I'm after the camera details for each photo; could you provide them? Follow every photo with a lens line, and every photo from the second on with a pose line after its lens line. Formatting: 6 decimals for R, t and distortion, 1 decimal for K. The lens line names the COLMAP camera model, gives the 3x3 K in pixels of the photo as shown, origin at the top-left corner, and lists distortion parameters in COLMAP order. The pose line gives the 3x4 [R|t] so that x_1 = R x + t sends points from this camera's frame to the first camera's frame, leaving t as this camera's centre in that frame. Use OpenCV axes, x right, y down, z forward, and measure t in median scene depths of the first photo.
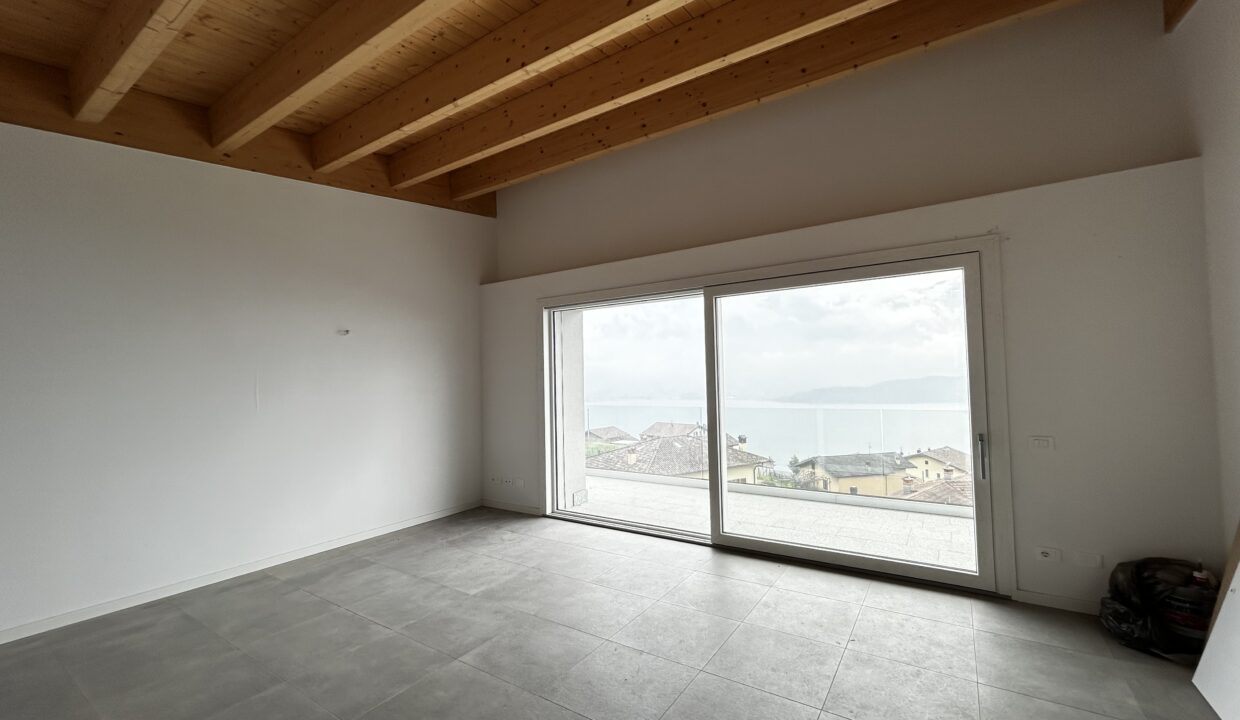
lens RADIAL K [[504.5, 0, 628.1], [0, 504.5, 359.8], [0, 0, 1]] dist [-0.001412, 0.000834]
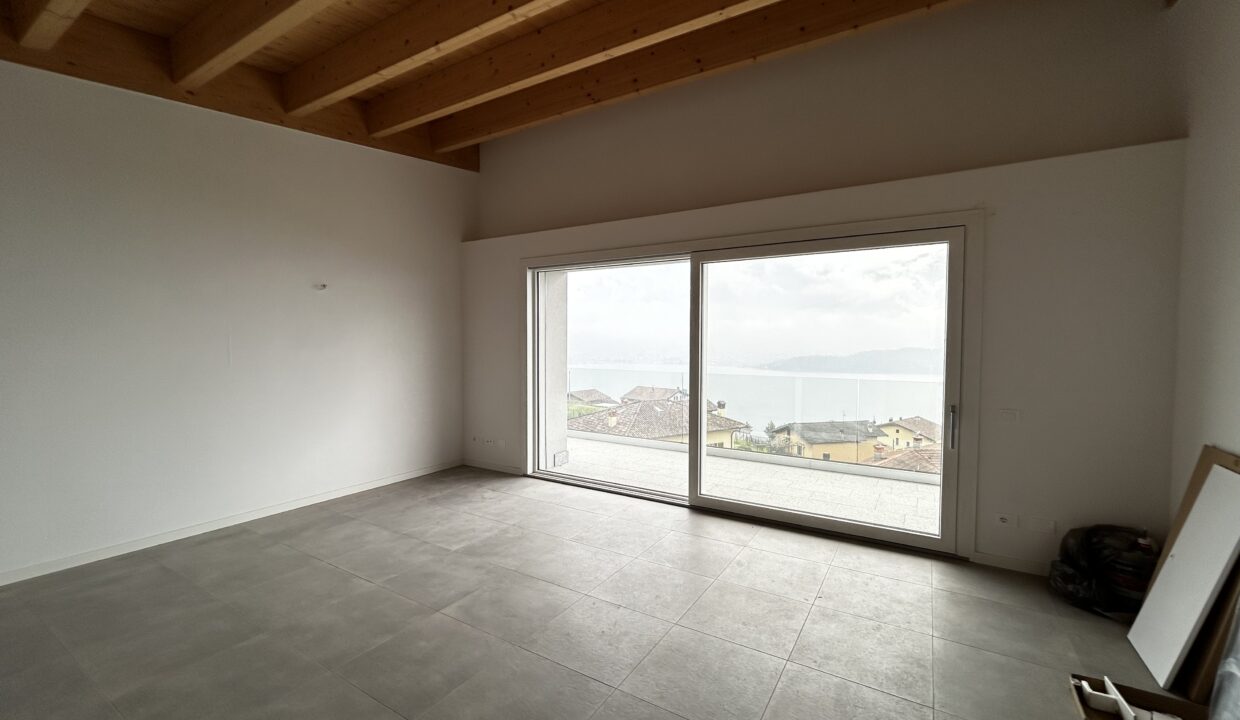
lens RADIAL K [[504.5, 0, 628.1], [0, 504.5, 359.8], [0, 0, 1]] dist [-0.001412, 0.000834]
pose [[0.999007, 0.026135, 0.036074, -0.003415], [-0.028664, 0.997029, 0.071490, -0.000684], [-0.034099, -0.072453, 0.996789, 0.001120]]
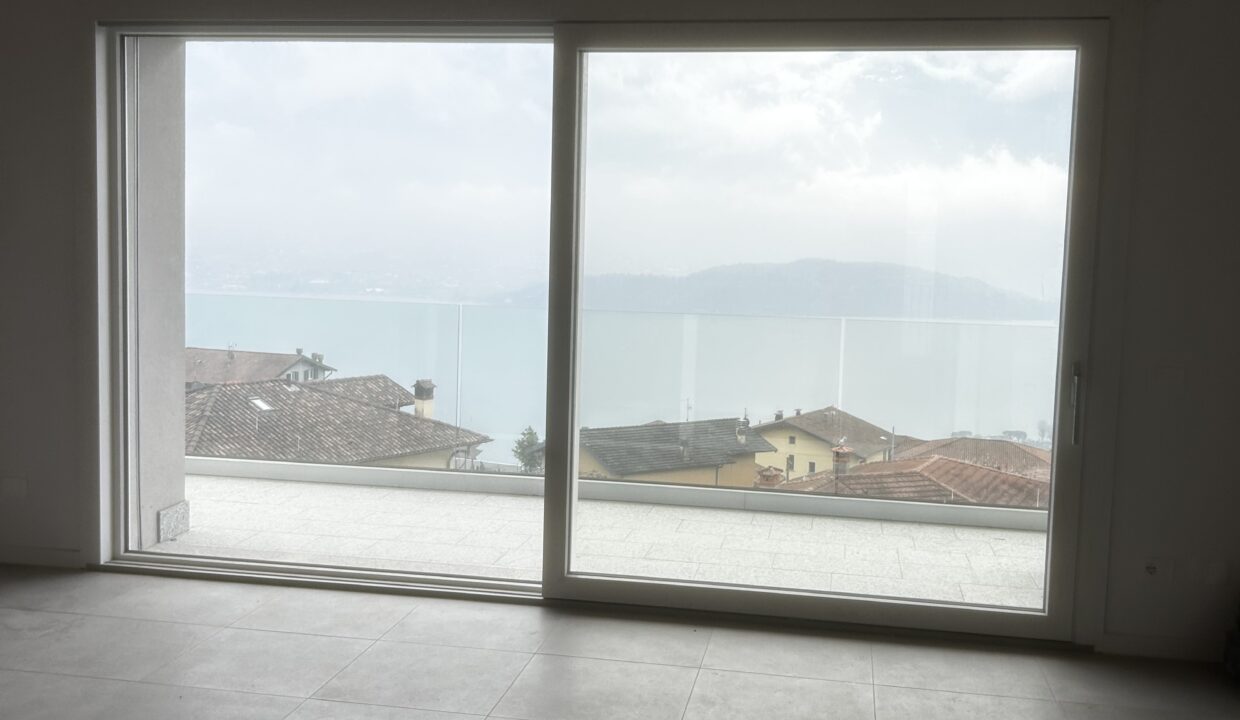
lens RADIAL K [[1248.8, 0, 620.0], [0, 1248.8, 360.0], [0, 0, 1]] dist [0.032404, -0.002014]
pose [[0.919698, 0.012194, 0.392437, -0.242674], [-0.062897, 0.991185, 0.116603, 0.014757], [-0.387556, -0.131923, 0.912358, -0.034486]]
